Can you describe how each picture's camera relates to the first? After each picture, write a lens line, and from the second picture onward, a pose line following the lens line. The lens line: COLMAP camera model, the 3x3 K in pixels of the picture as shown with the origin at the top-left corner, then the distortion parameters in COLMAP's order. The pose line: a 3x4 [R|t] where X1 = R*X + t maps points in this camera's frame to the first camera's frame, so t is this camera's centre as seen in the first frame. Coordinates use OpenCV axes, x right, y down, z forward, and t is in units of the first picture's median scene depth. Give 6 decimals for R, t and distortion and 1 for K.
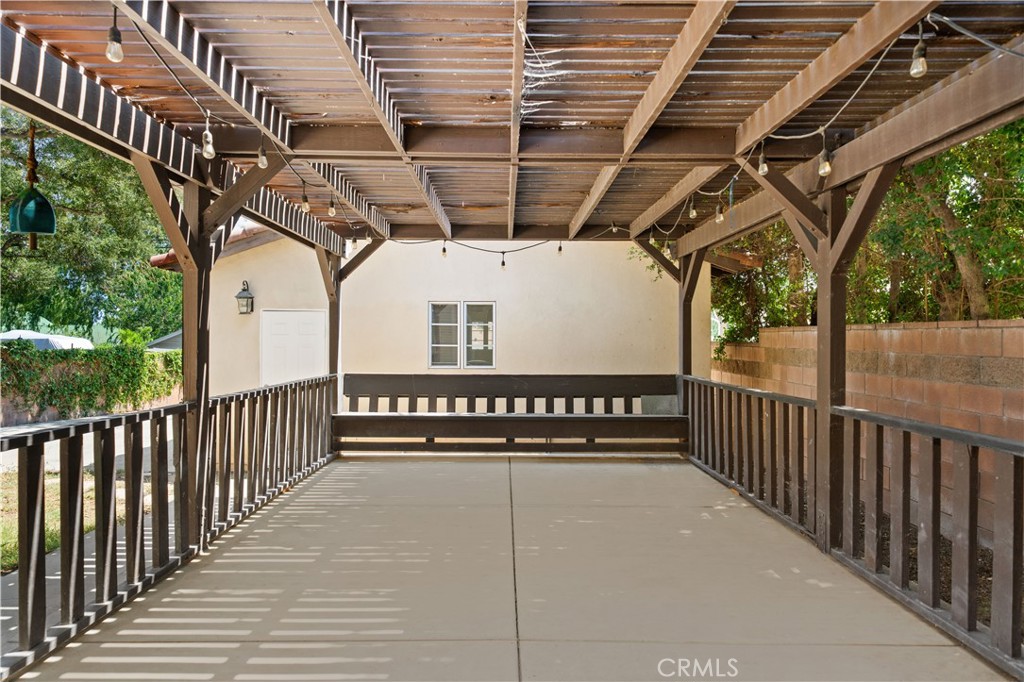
lens RADIAL K [[617.0, 0, 506.9], [0, 617.0, 327.9], [0, 0, 1]] dist [0.001277, 0.000314]
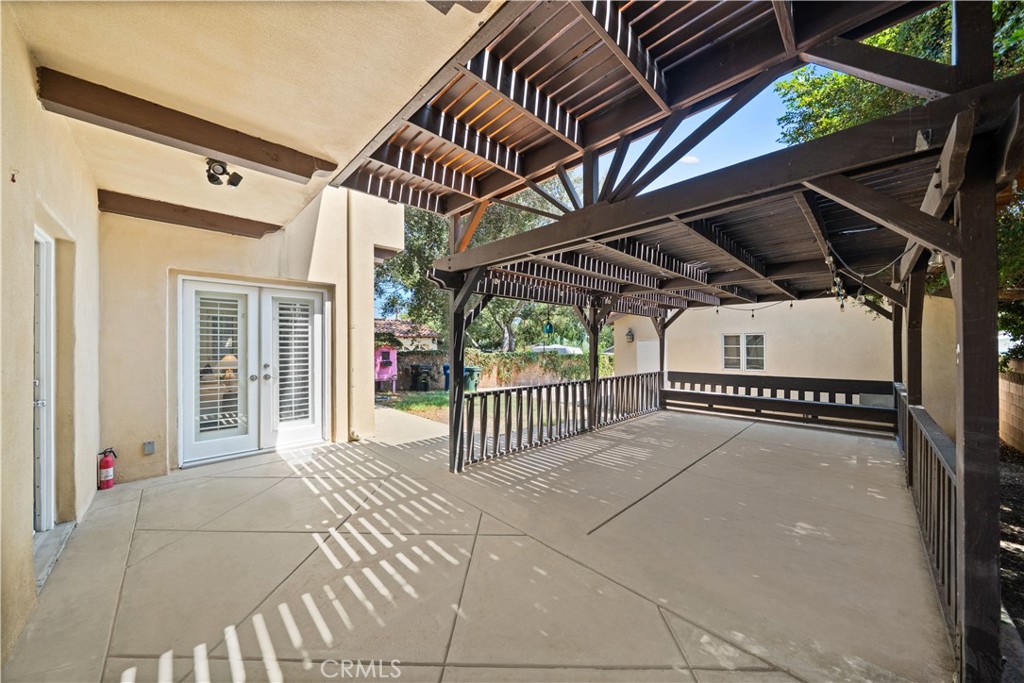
lens RADIAL K [[354.5, 0, 509.6], [0, 354.5, 346.7], [0, 0, 1]] dist [-0.006380, -0.000033]
pose [[0.695792, -0.003000, -0.718237, 0.242833], [0.017641, 0.999761, 0.012914, -0.037120], [0.718027, -0.021656, 0.695678, -0.266058]]
